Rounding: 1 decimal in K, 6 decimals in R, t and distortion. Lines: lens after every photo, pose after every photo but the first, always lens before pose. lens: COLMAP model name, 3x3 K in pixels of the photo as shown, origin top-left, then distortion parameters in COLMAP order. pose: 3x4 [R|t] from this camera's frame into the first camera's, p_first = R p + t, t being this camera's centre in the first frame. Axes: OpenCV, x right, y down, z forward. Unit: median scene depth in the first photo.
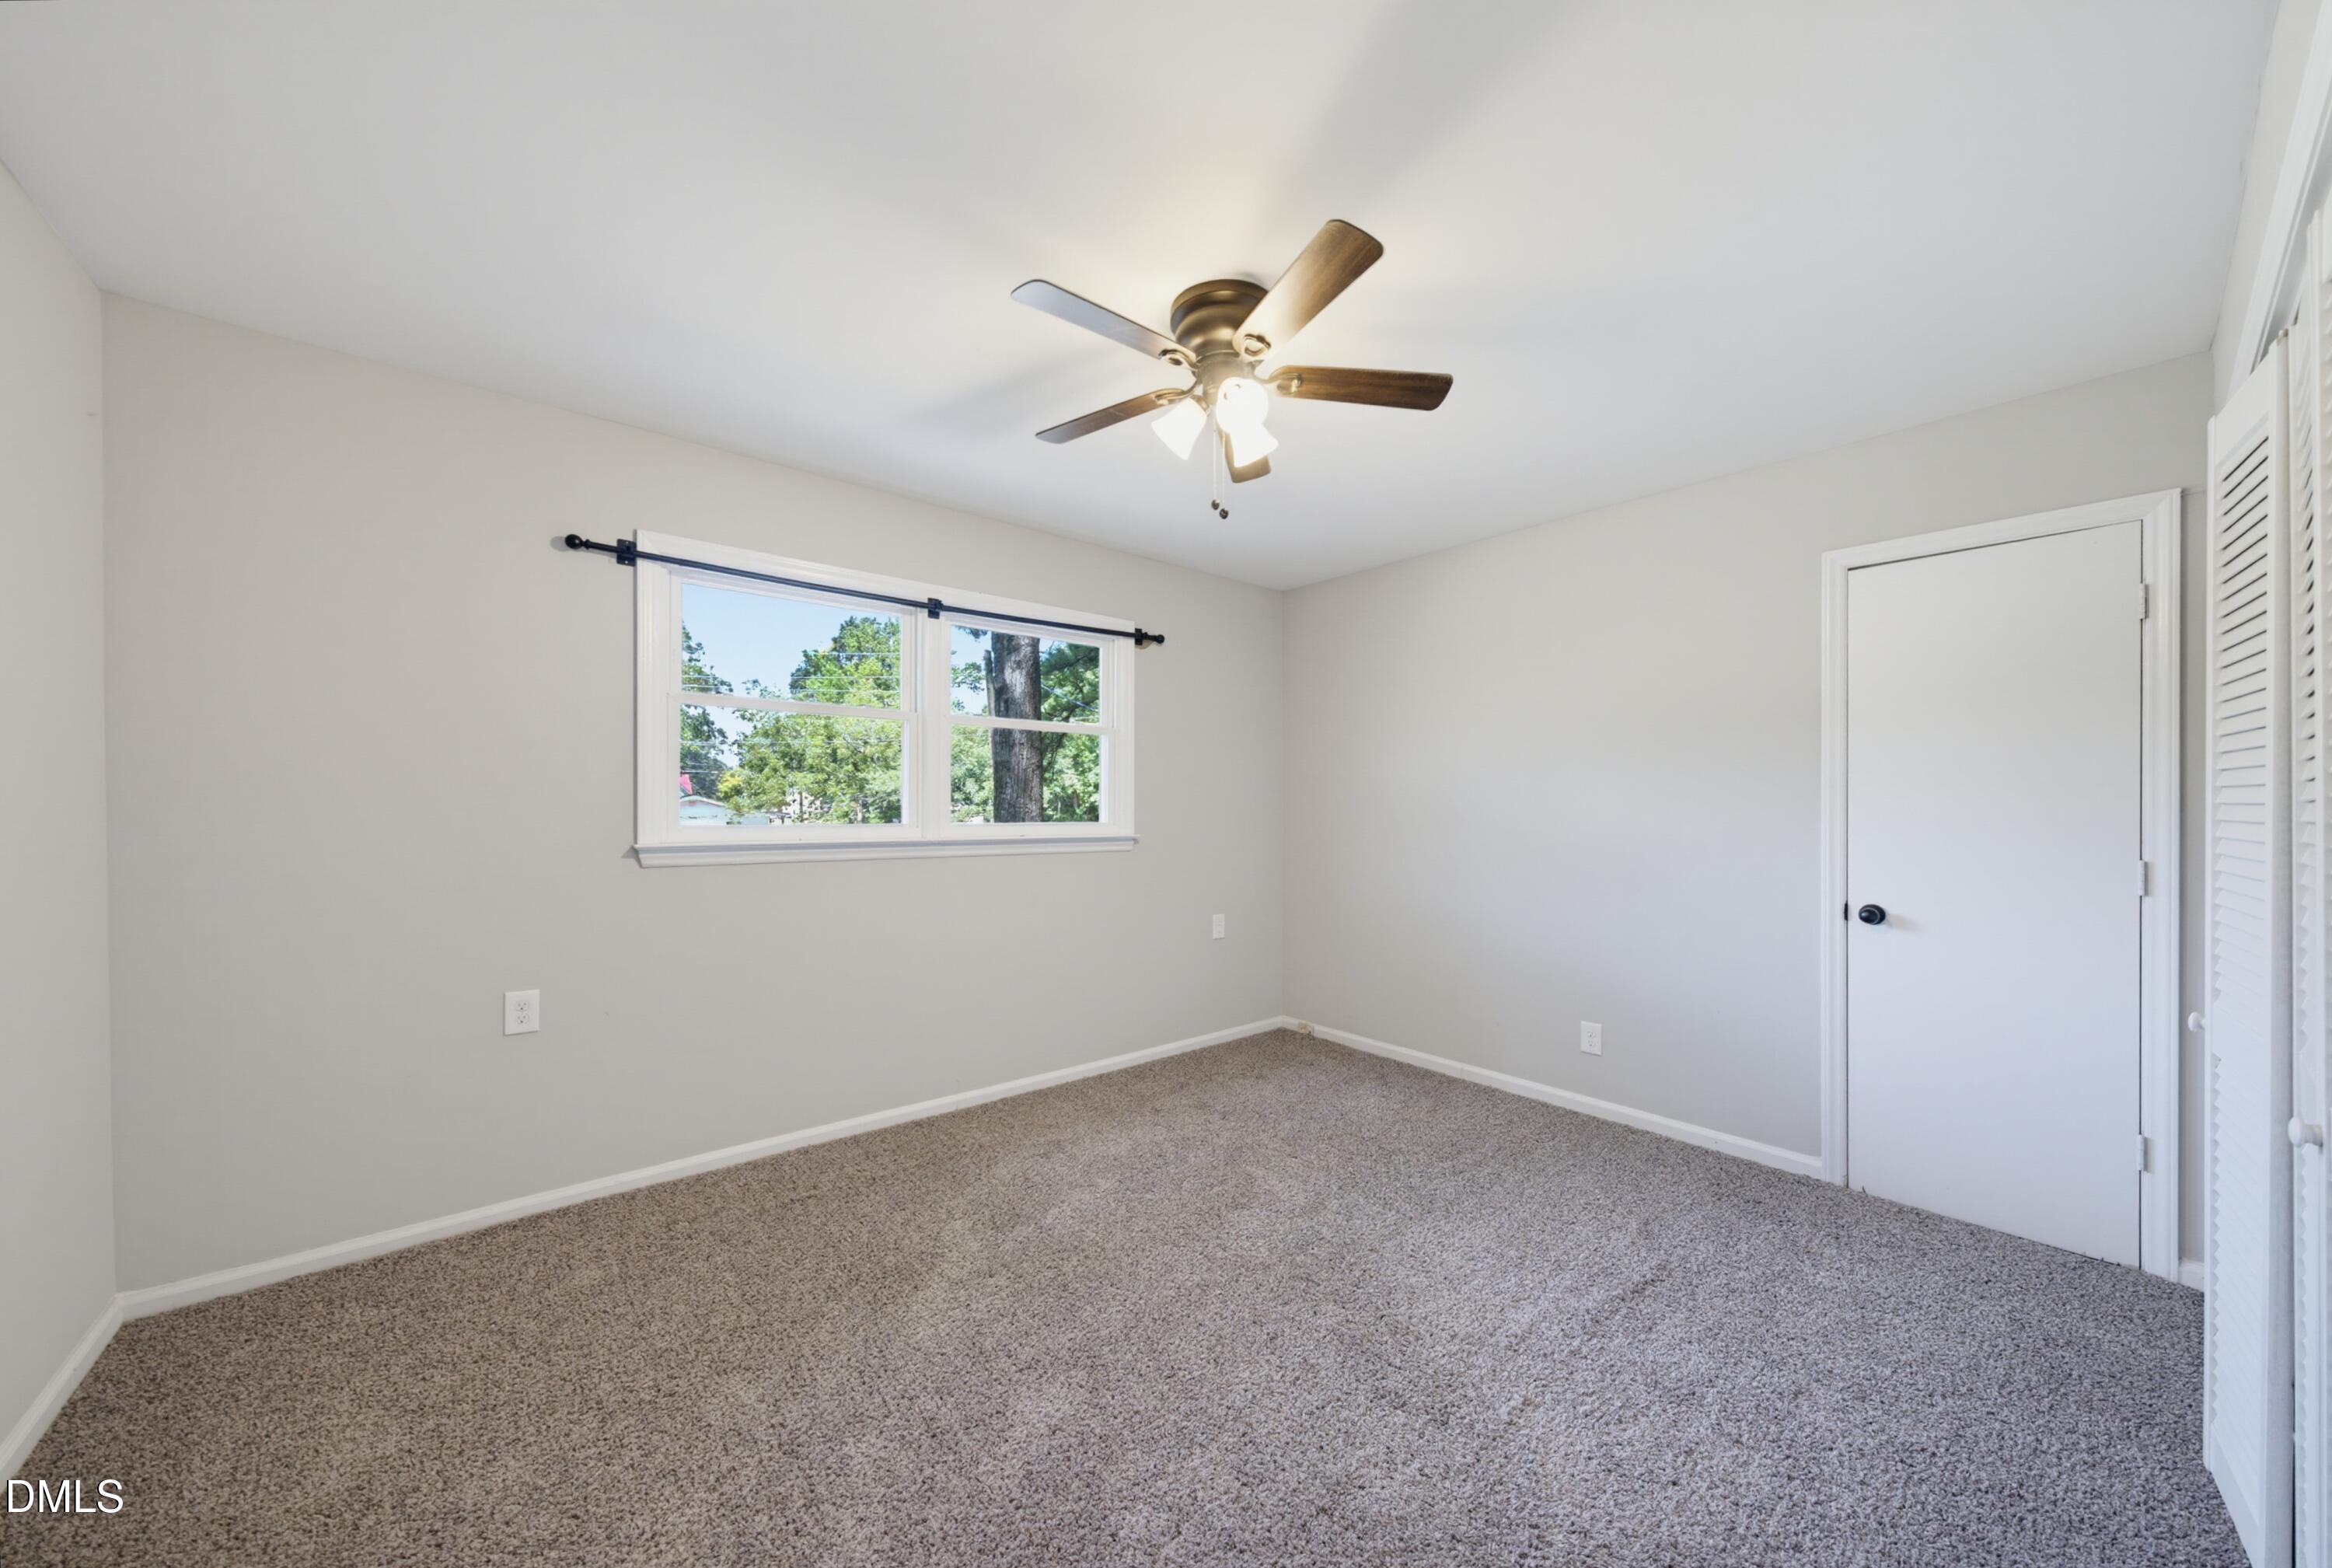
lens RADIAL K [[819.8, 0, 1193.5], [0, 819.8, 804.9], [0, 0, 1]] dist [-0.001011, -0.000020]
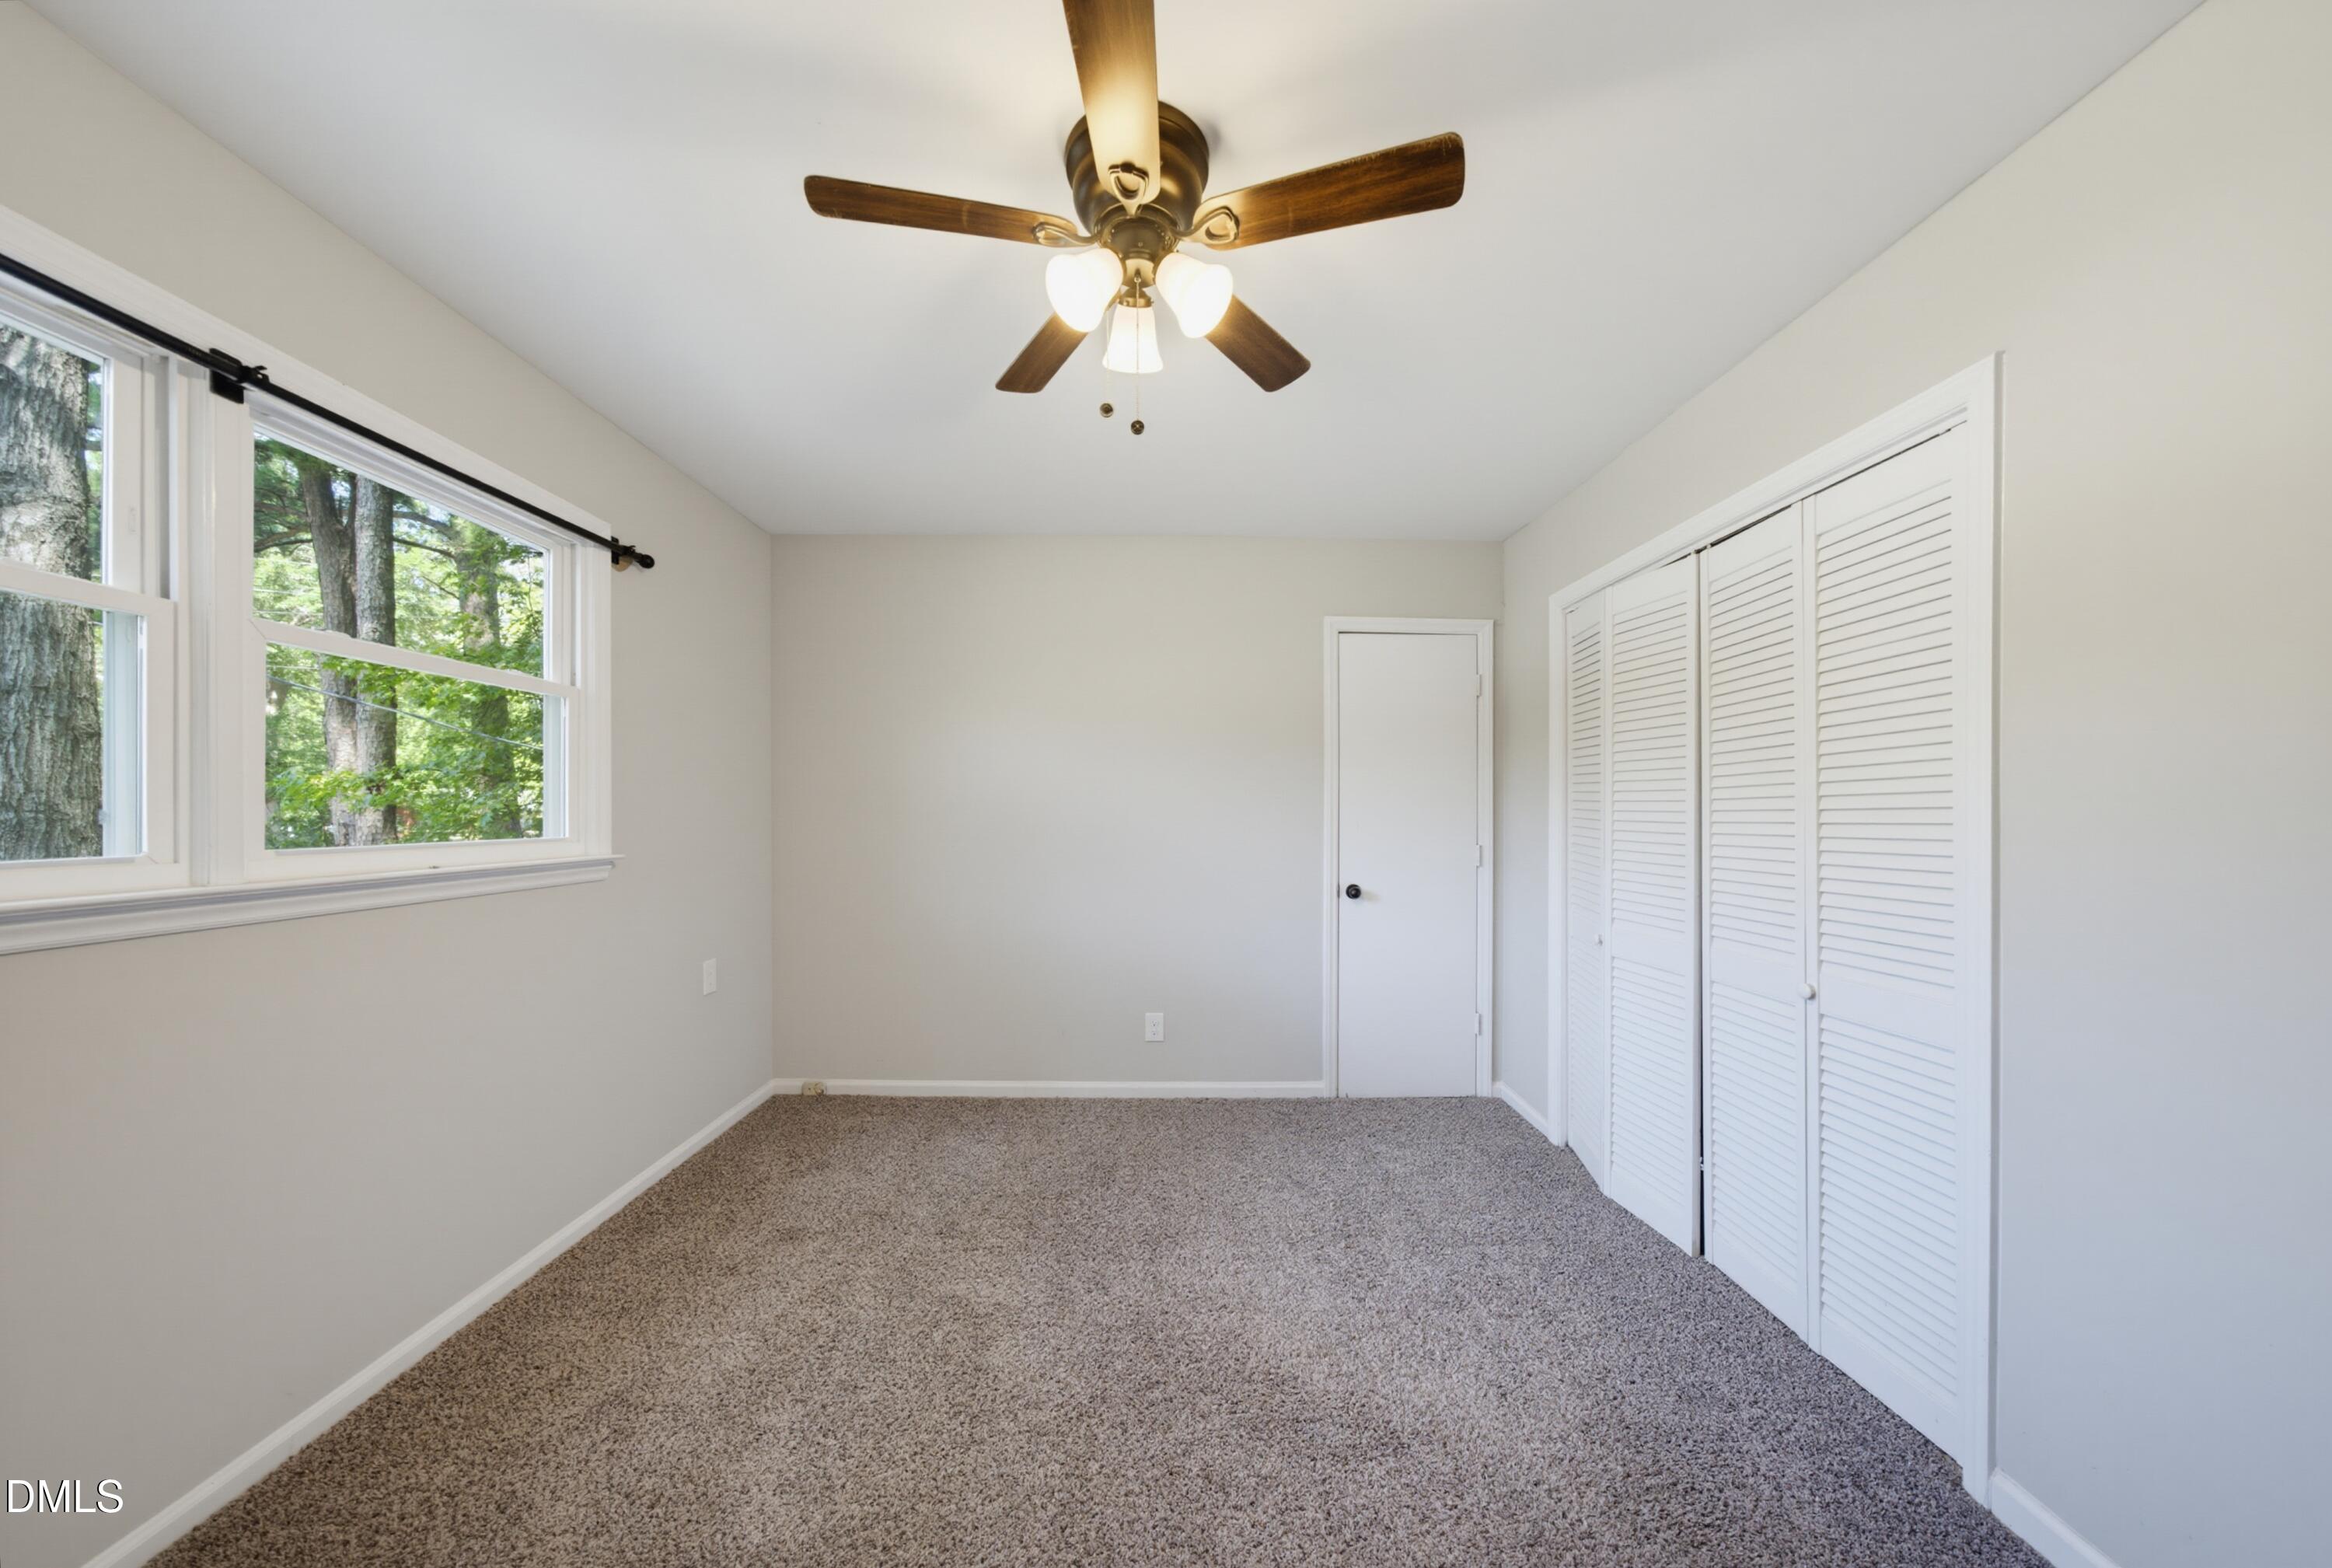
lens RADIAL K [[804.5, 0, 1181.1], [0, 804.5, 797.1], [0, 0, 1]] dist [-0.040750, 0.028821]
pose [[0.645165, 0.010110, 0.763976, -0.317536], [-0.003098, 0.999939, -0.010616, -0.005136], [-0.764037, 0.004483, 0.645157, 0.312715]]
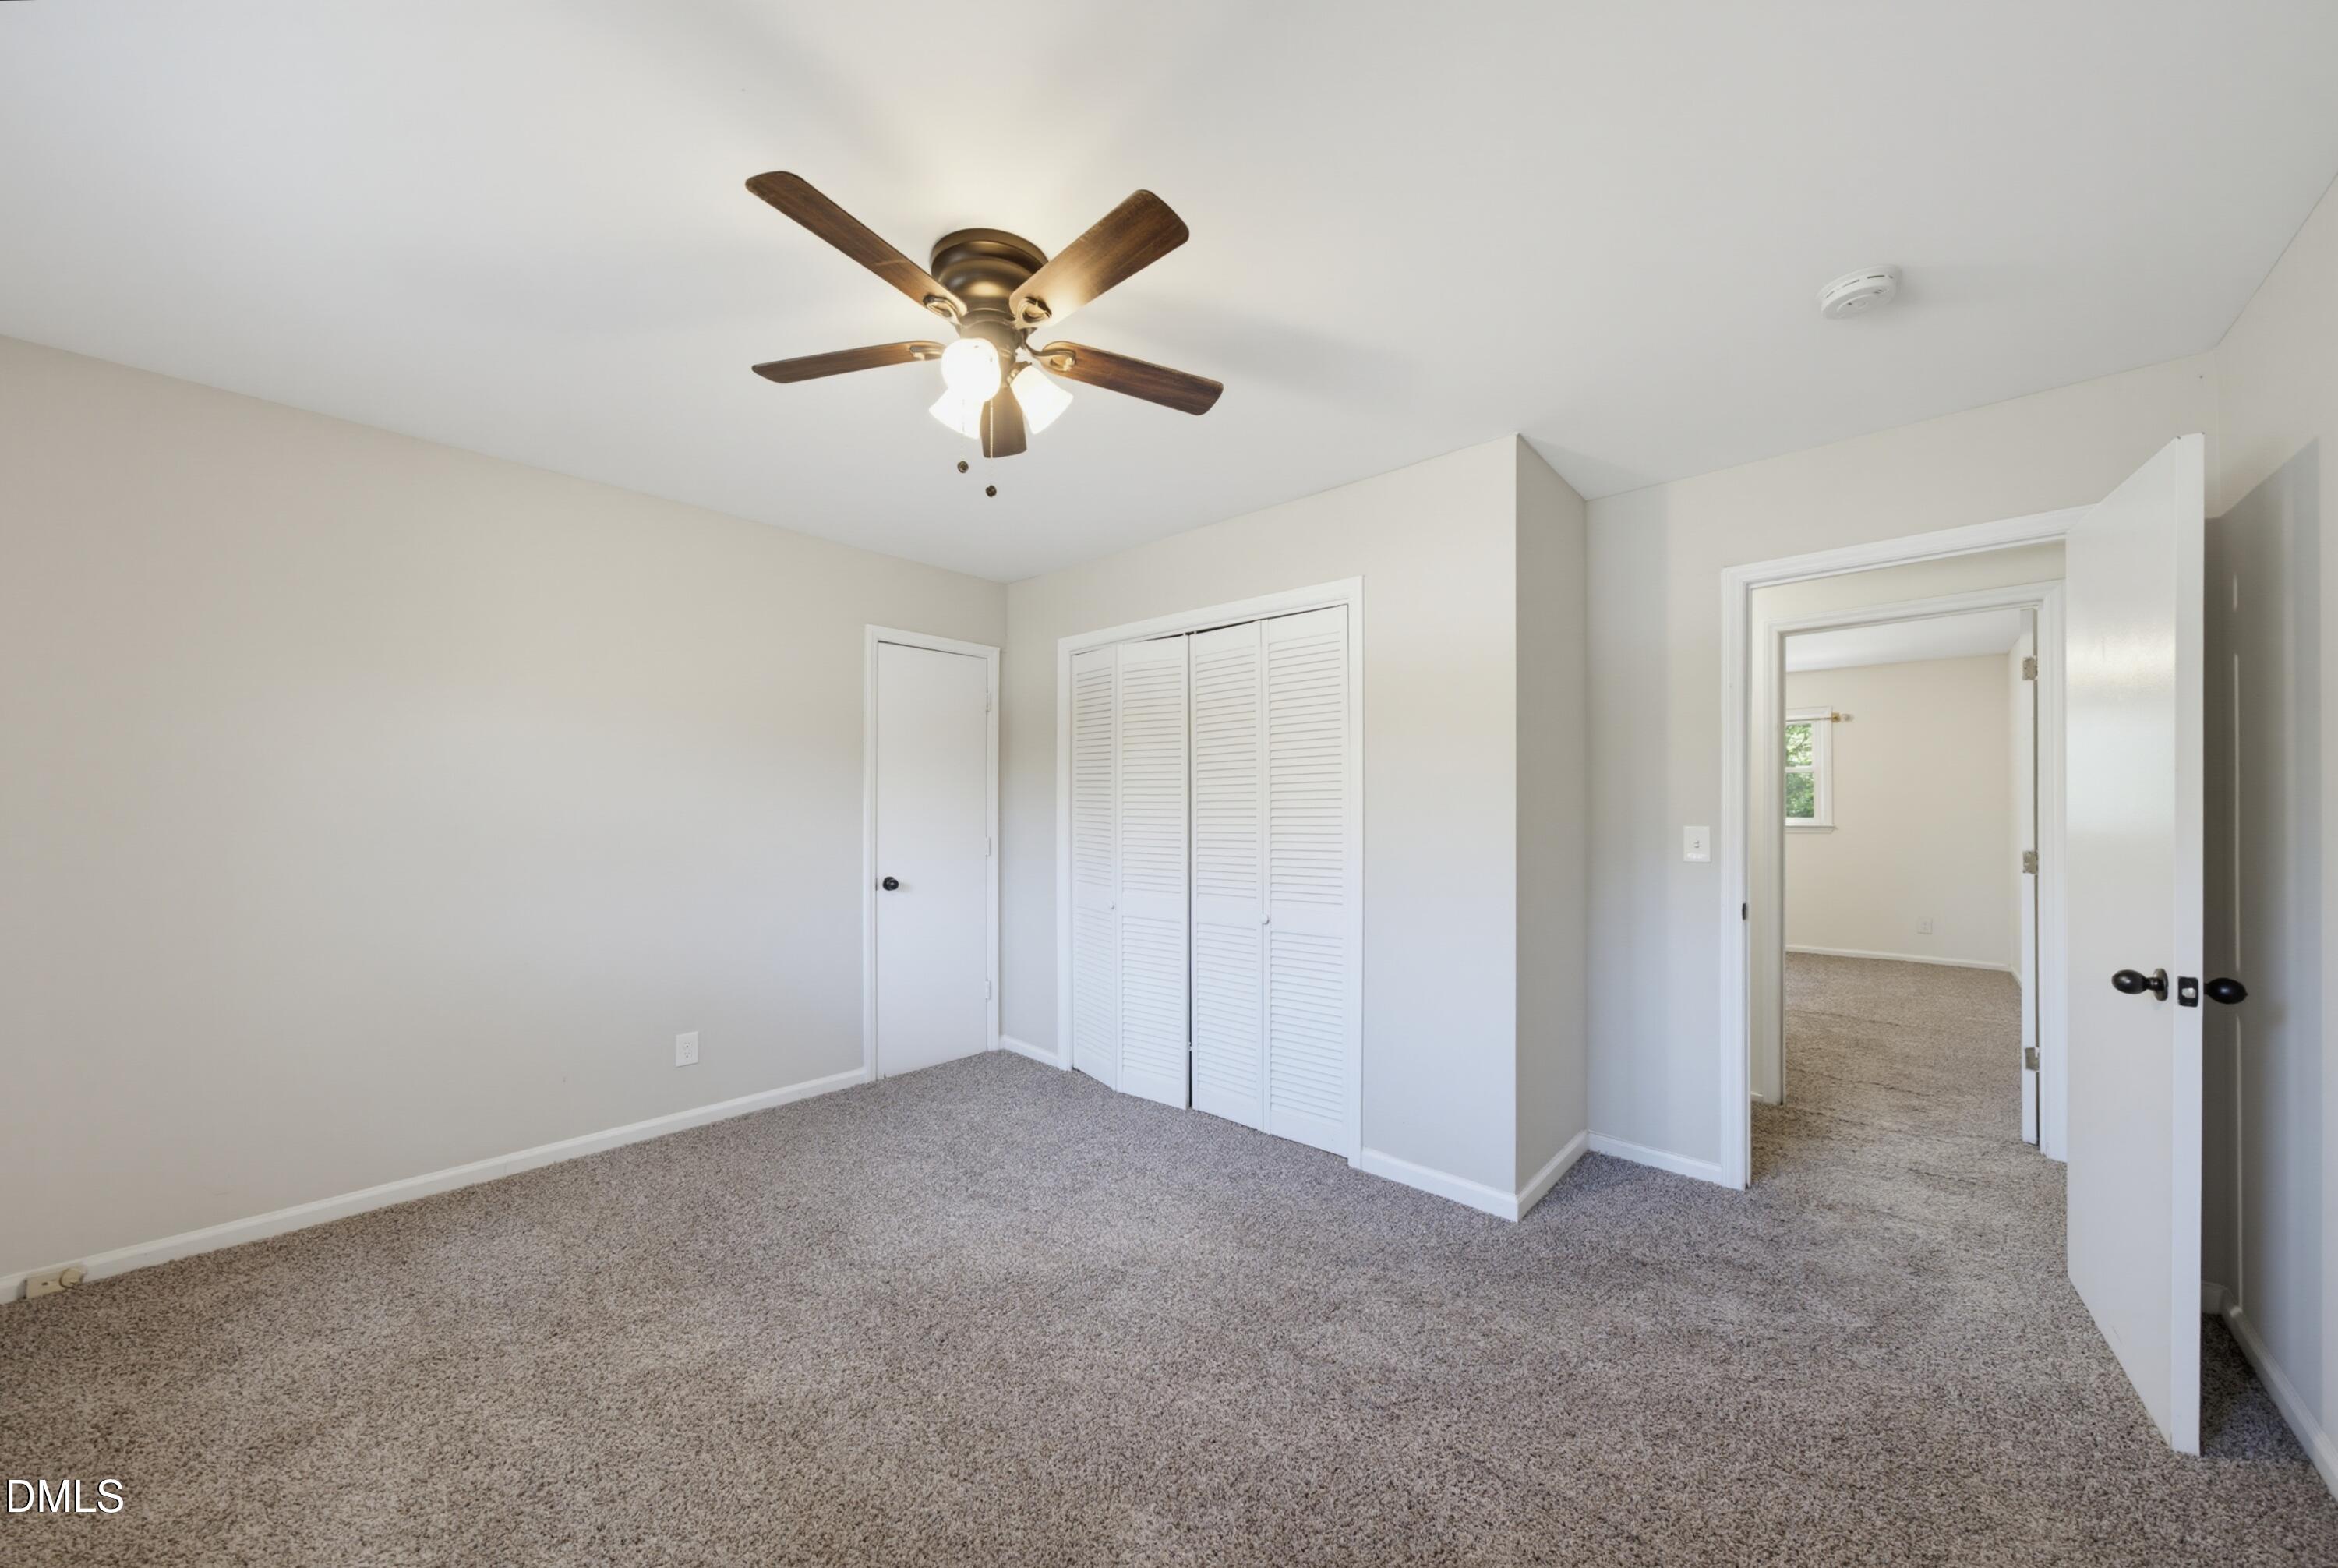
lens RADIAL K [[795.4, 0, 1160.2], [0, 795.4, 795.7], [0, 0, 1]] dist [-0.007701, 0.004784]
pose [[-0.090243, 0.008195, 0.995886, -0.534976], [-0.006062, 0.999943, -0.008778, -0.010774], [-0.995901, -0.006829, -0.090188, 0.565725]]
